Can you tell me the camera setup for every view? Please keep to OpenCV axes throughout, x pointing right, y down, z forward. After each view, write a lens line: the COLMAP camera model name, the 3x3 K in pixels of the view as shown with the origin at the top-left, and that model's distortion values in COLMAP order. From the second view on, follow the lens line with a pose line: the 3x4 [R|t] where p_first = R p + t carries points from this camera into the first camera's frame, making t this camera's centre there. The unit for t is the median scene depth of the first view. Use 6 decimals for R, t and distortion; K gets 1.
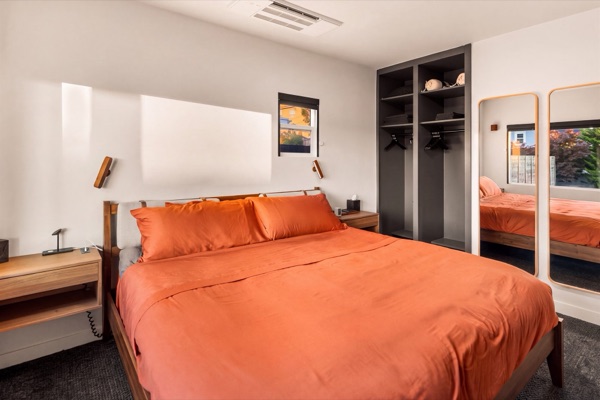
lens RADIAL K [[322.6, 0, 299.6], [0, 322.6, 162.1], [0, 0, 1]] dist [0.003137, -0.000241]
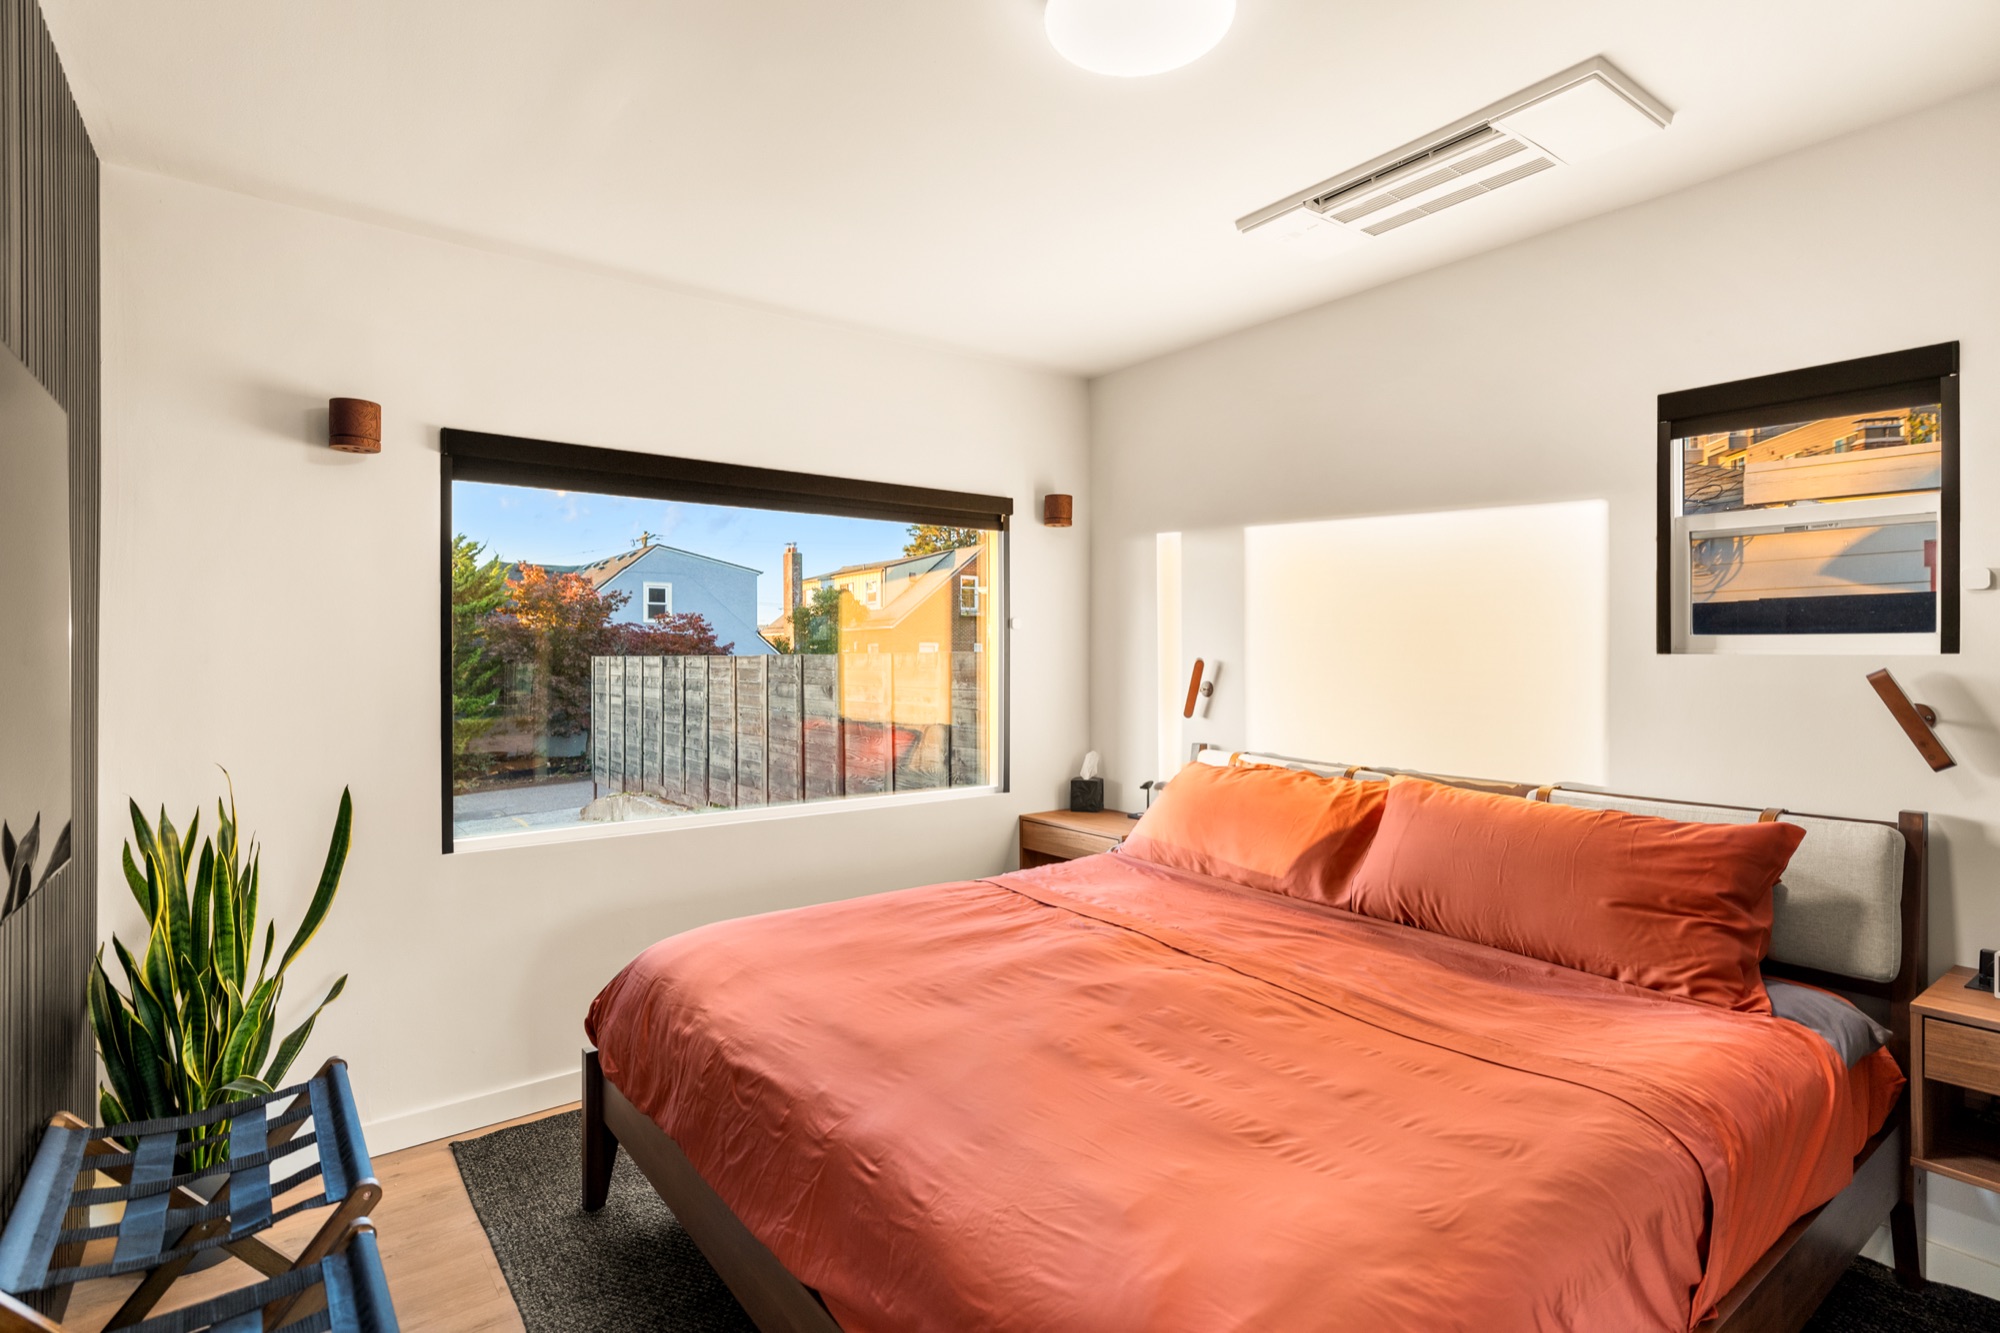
lens RADIAL K [[970.0, 0, 1000.0], [0, 970.0, 666.5], [0, 0, 1]] dist [-0.000082, 0.000042]
pose [[-0.032178, 0.005997, -0.999464, 0.625741], [-0.011952, 0.999908, 0.006385, -0.006113], [0.999411, 0.012151, -0.032103, 0.466975]]
